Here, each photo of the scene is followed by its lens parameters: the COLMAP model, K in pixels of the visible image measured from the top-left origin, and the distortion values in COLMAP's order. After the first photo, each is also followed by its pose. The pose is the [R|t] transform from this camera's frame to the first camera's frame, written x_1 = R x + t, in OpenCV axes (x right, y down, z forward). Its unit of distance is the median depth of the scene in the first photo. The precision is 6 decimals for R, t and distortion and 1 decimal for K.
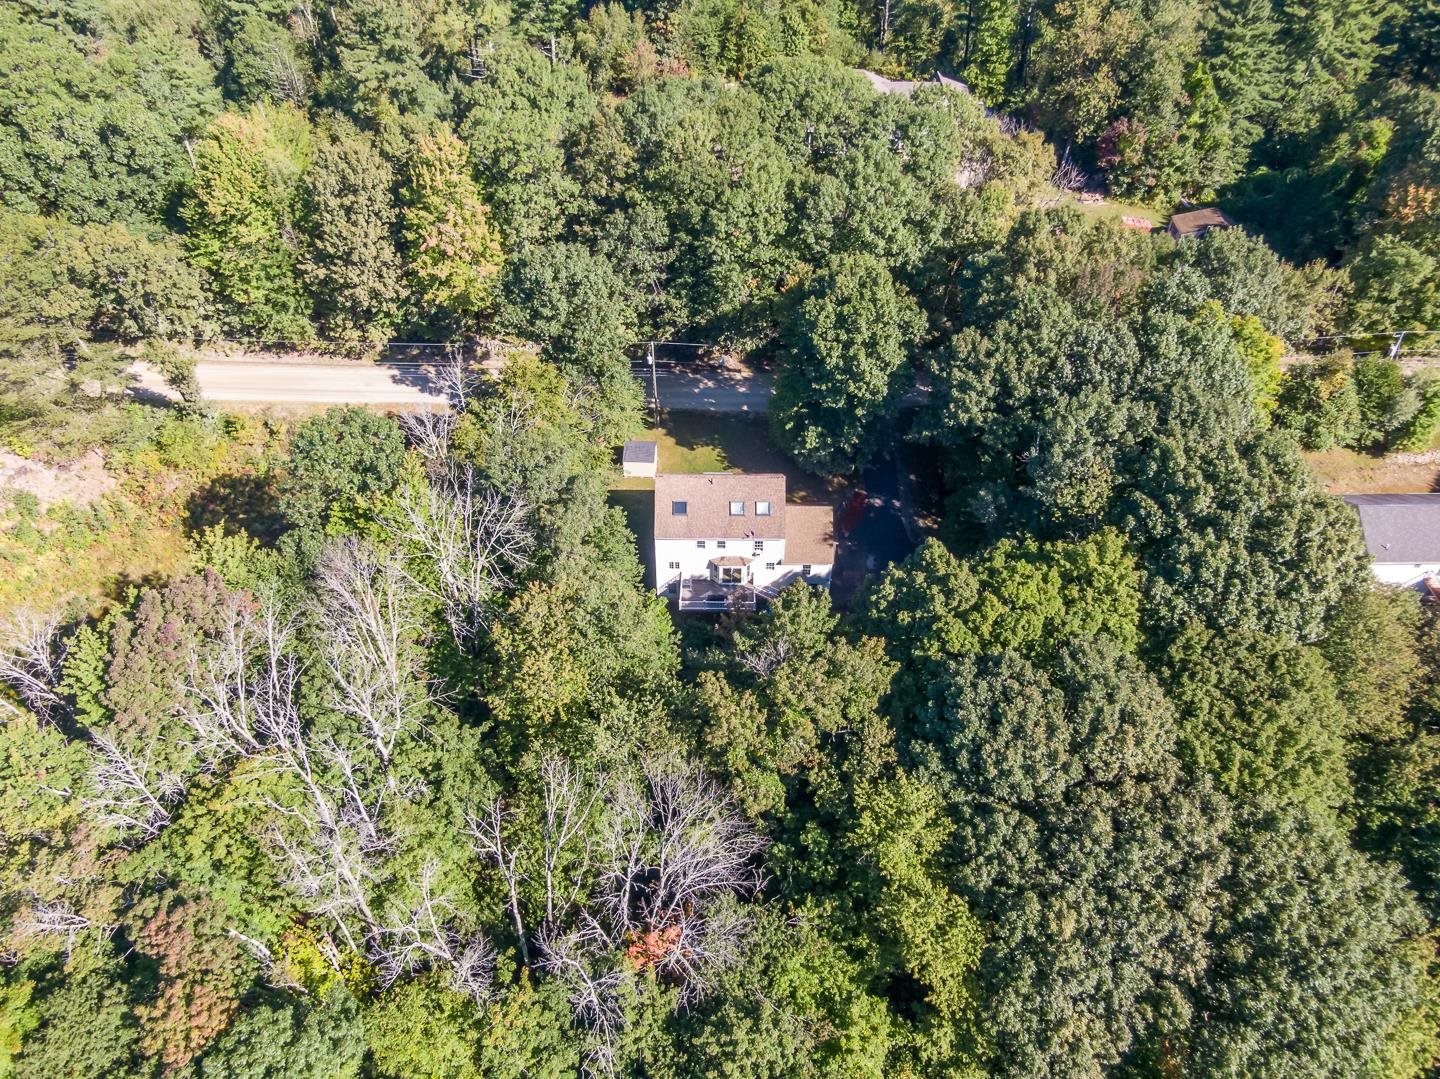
lens RADIAL K [[1036.0, 0, 716.2], [0, 1036.0, 536.4], [0, 0, 1]] dist [0.029388, -0.038028]
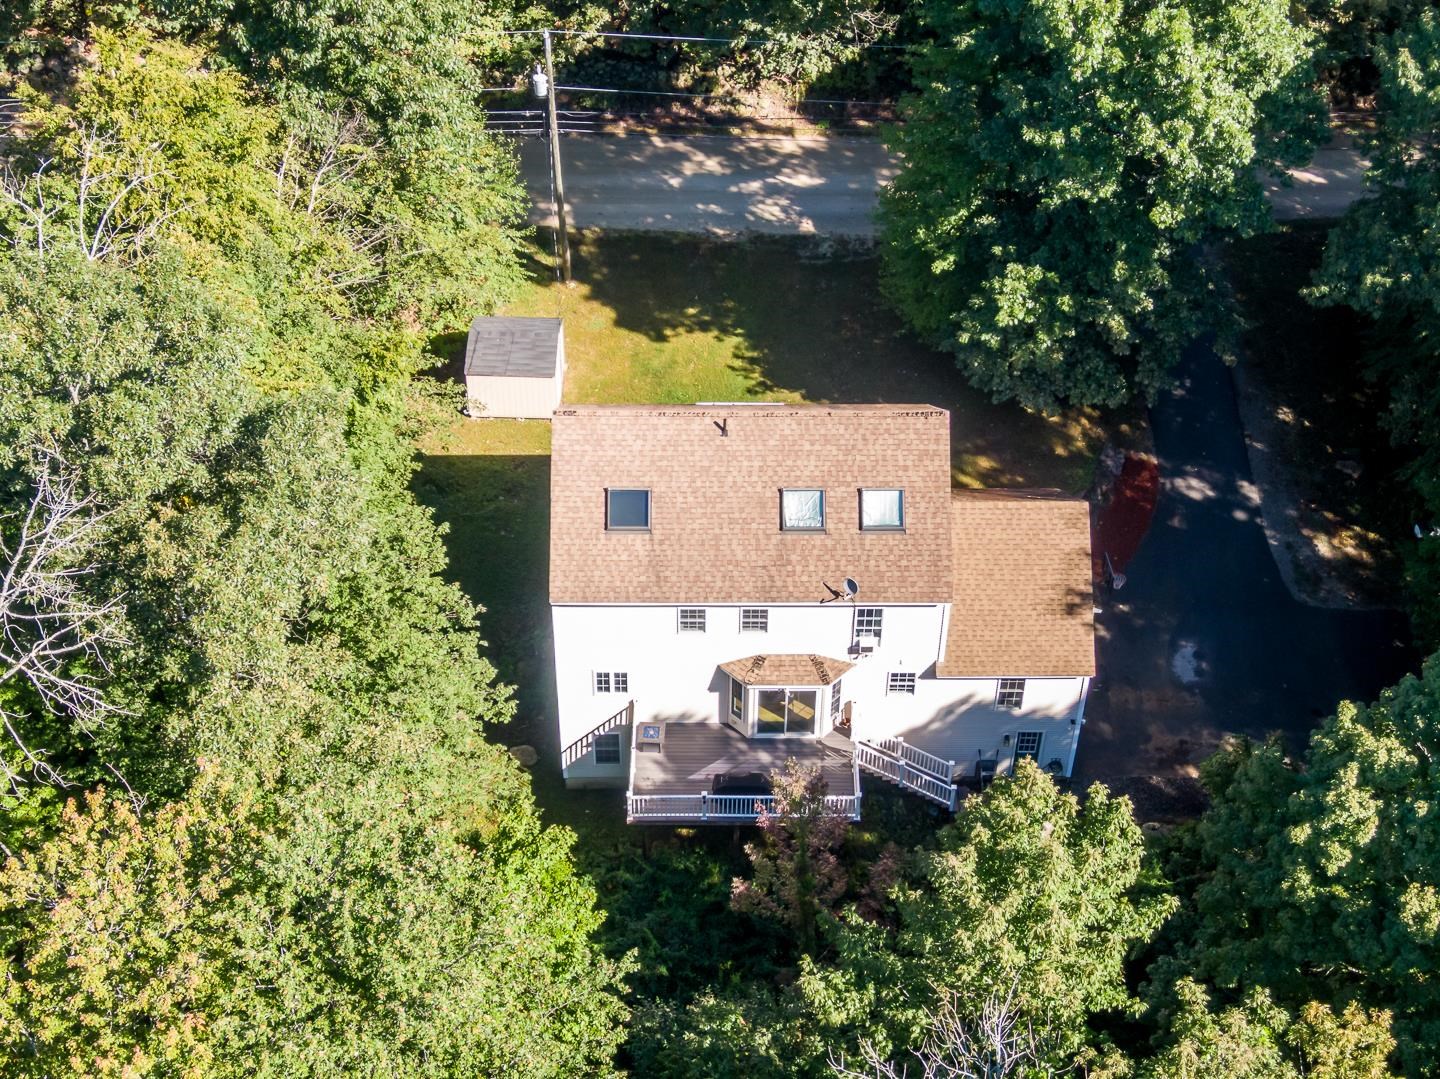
lens RADIAL K [[2037.4, 0, 715.9], [0, 2037.4, 546.6], [0, 0, 1]] dist [0.014291, 0.000000]
pose [[0.999963, -0.008366, 0.001965, -0.008099], [0.008367, 0.999965, -0.000301, -0.014885], [-0.001962, 0.000318, 0.999998, 0.348551]]
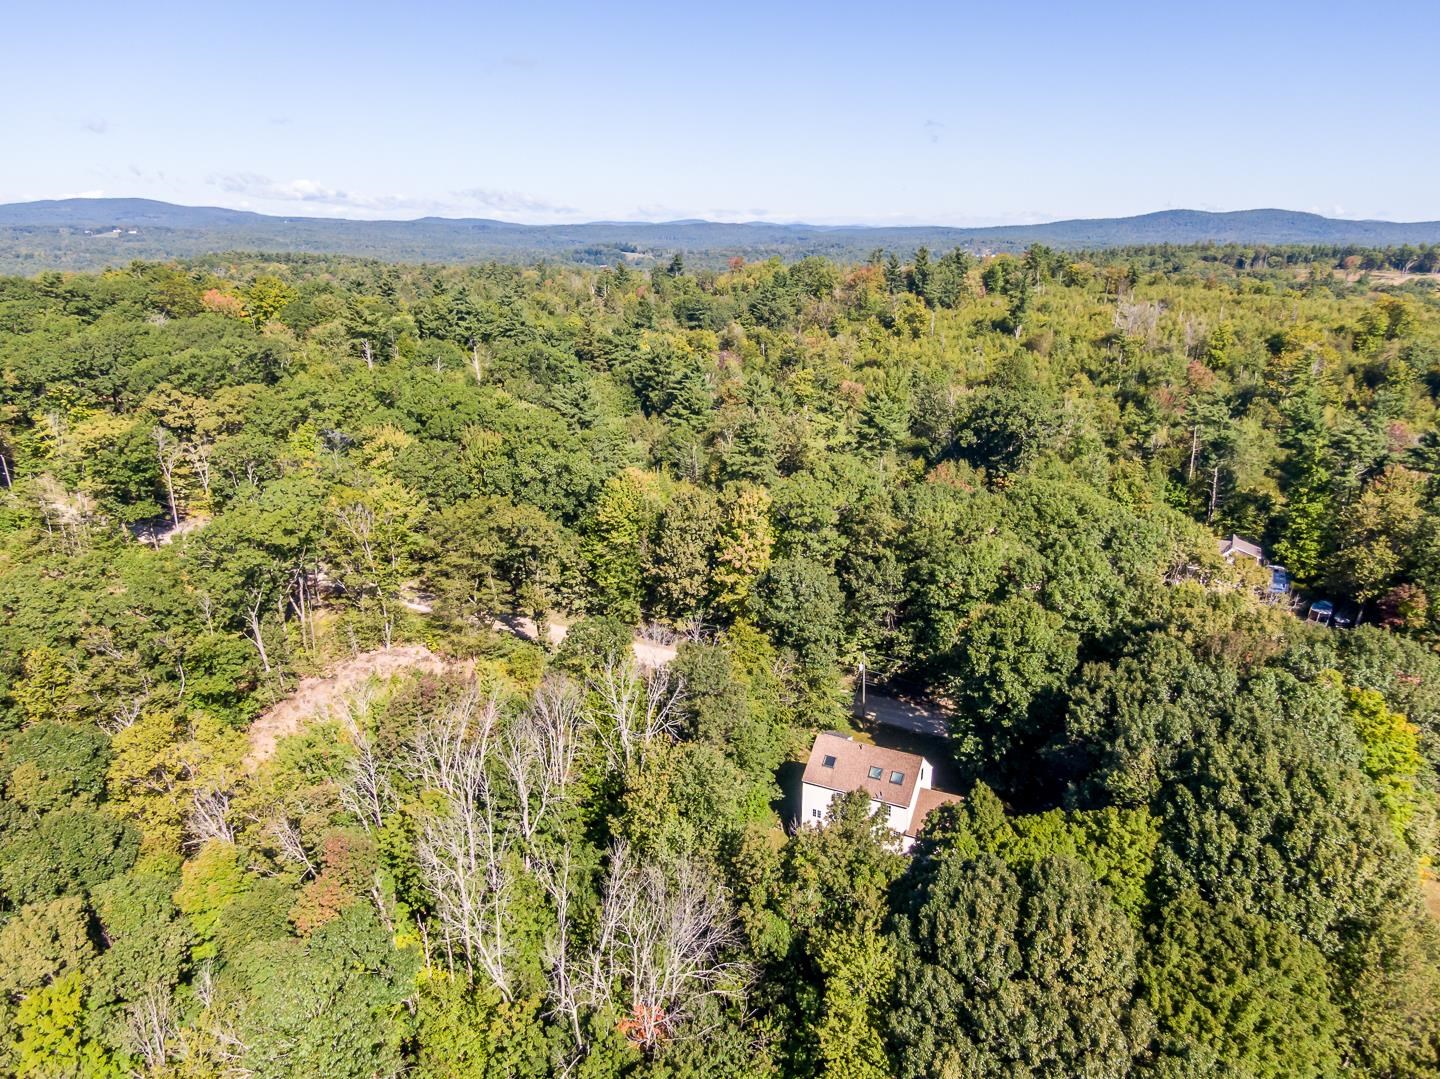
lens RADIAL K [[1036.0, 0, 729.7], [0, 1036.0, 534.3], [0, 0, 1]] dist [0.029388, -0.038028]
pose [[0.897158, 0.118253, -0.425587, 0.333711], [-0.297729, 0.873626, -0.384884, 0.234484], [0.326290, 0.472011, 0.818987, -0.144960]]
